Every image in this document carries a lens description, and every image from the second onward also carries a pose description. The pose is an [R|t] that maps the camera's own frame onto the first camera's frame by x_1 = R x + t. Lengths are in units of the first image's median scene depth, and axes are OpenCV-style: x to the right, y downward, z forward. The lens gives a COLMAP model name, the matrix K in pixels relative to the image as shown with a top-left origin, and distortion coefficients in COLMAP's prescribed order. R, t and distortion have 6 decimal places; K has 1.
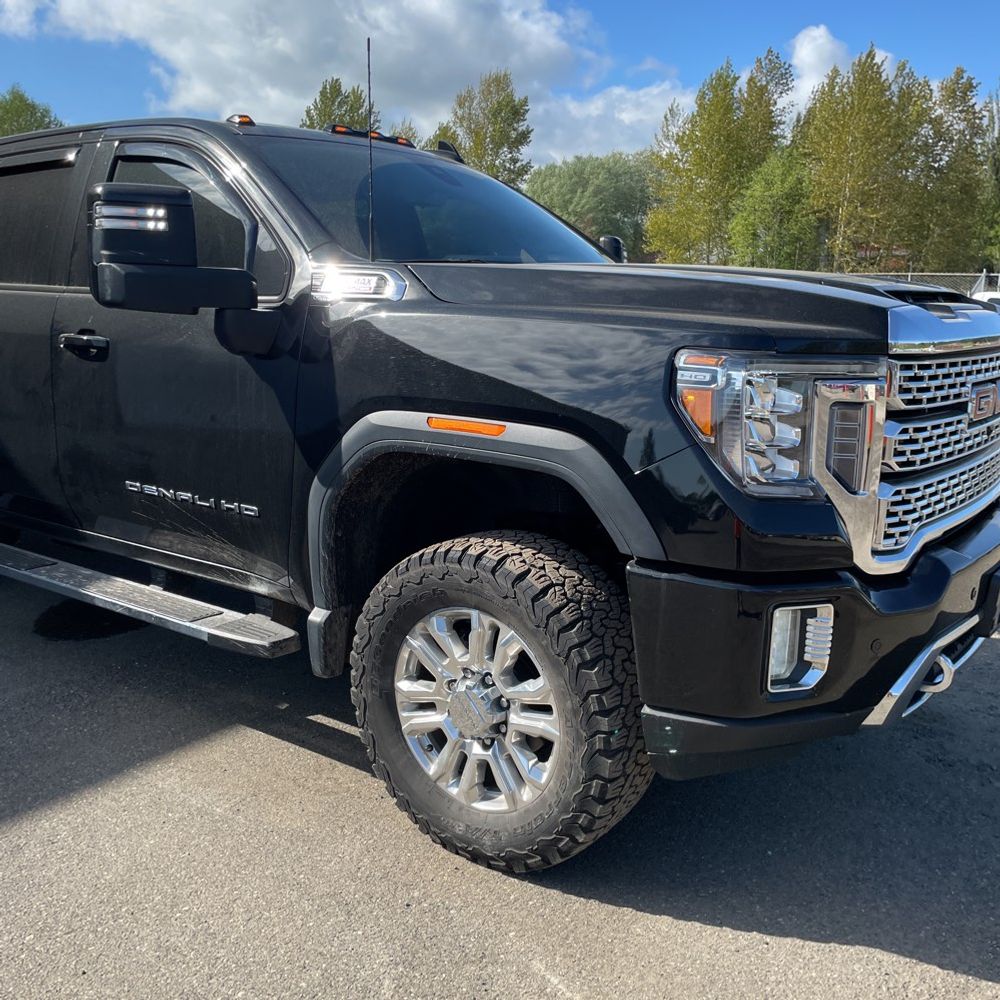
lens RADIAL K [[1007.5, 0, 480.8], [0, 1007.5, 499.7], [0, 0, 1]] dist [0.093447, -0.111642]
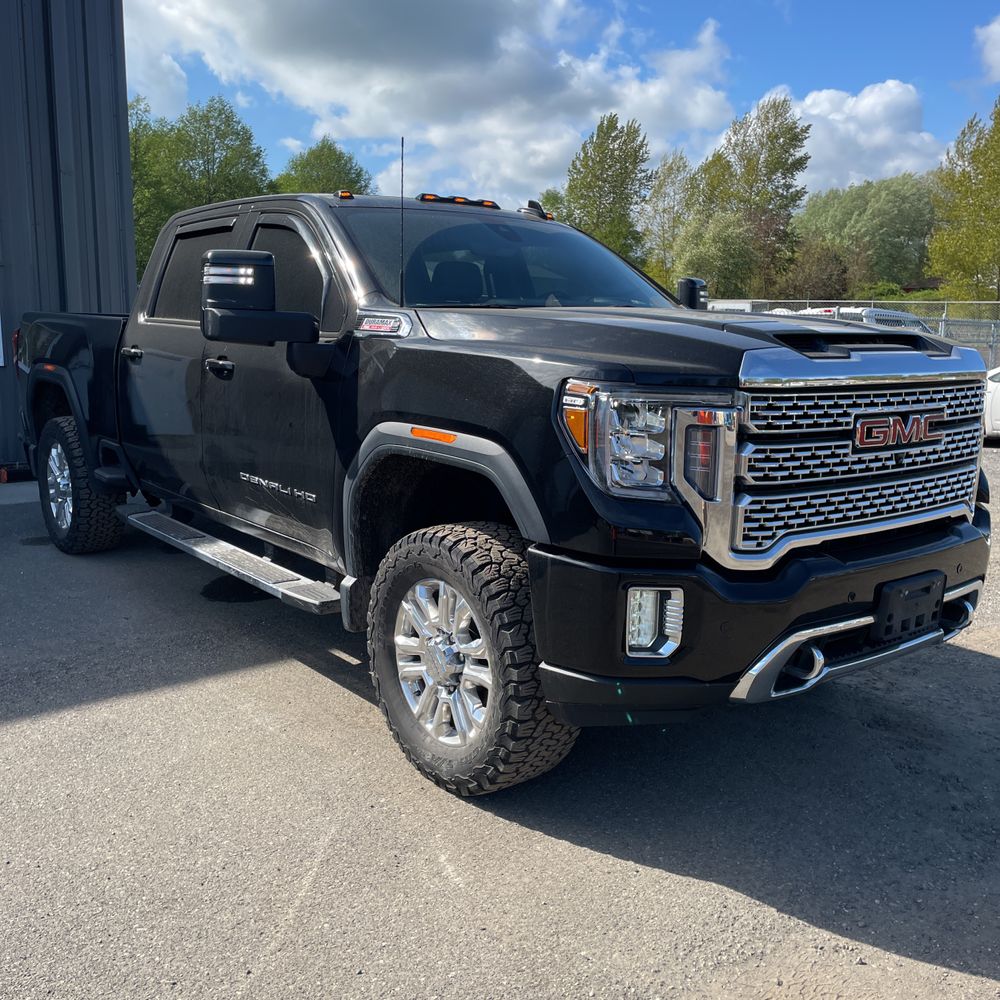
lens RADIAL K [[1007.5, 0, 480.8], [0, 1007.5, 499.7], [0, 0, 1]] dist [0.093447, -0.111642]
pose [[0.965154, 0.054314, -0.255982, 0.349433], [-0.060948, 0.997978, -0.018049, 0.027139], [0.254484, 0.033022, 0.966513, -0.202232]]
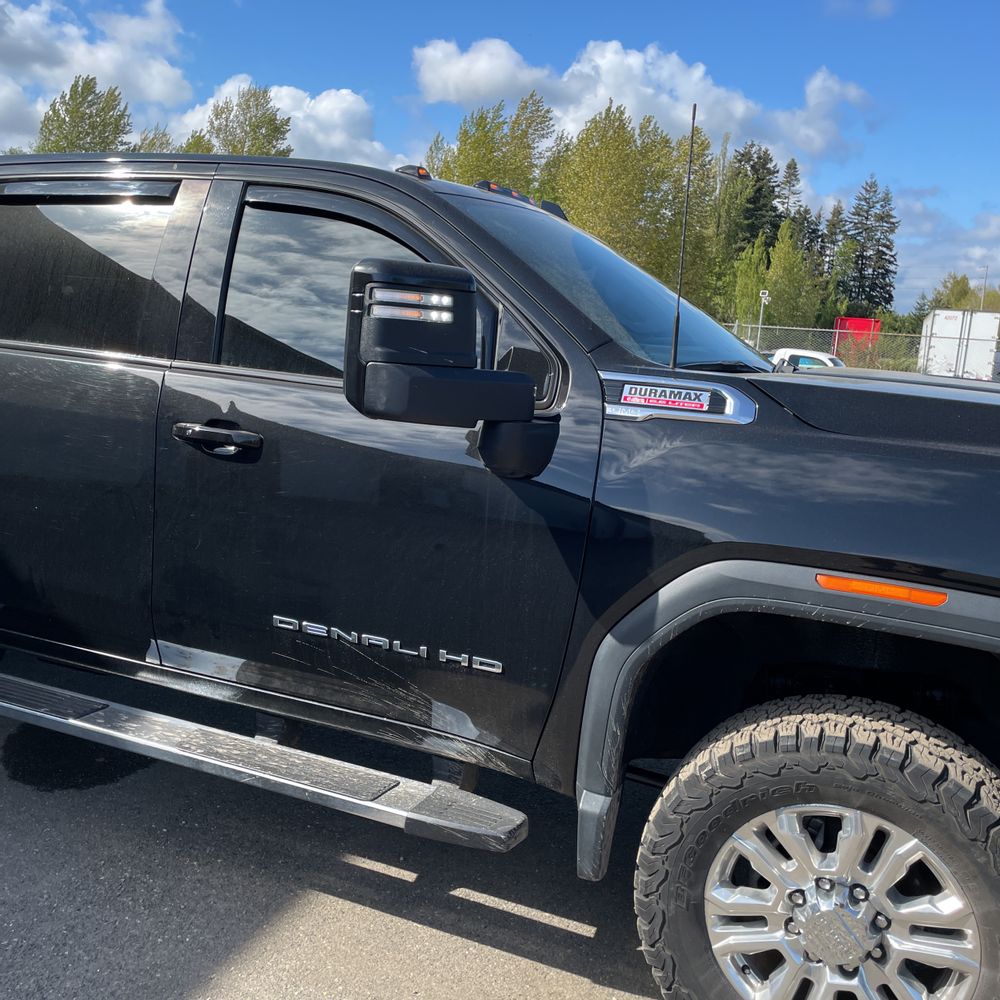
lens RADIAL K [[1007.5, 0, 480.8], [0, 1007.5, 499.7], [0, 0, 1]] dist [0.093447, -0.111642]
pose [[0.970166, 0.013692, 0.242055, -0.485139], [-0.008633, 0.999722, -0.021949, -0.115112], [-0.242288, 0.019205, 0.970014, 0.269688]]
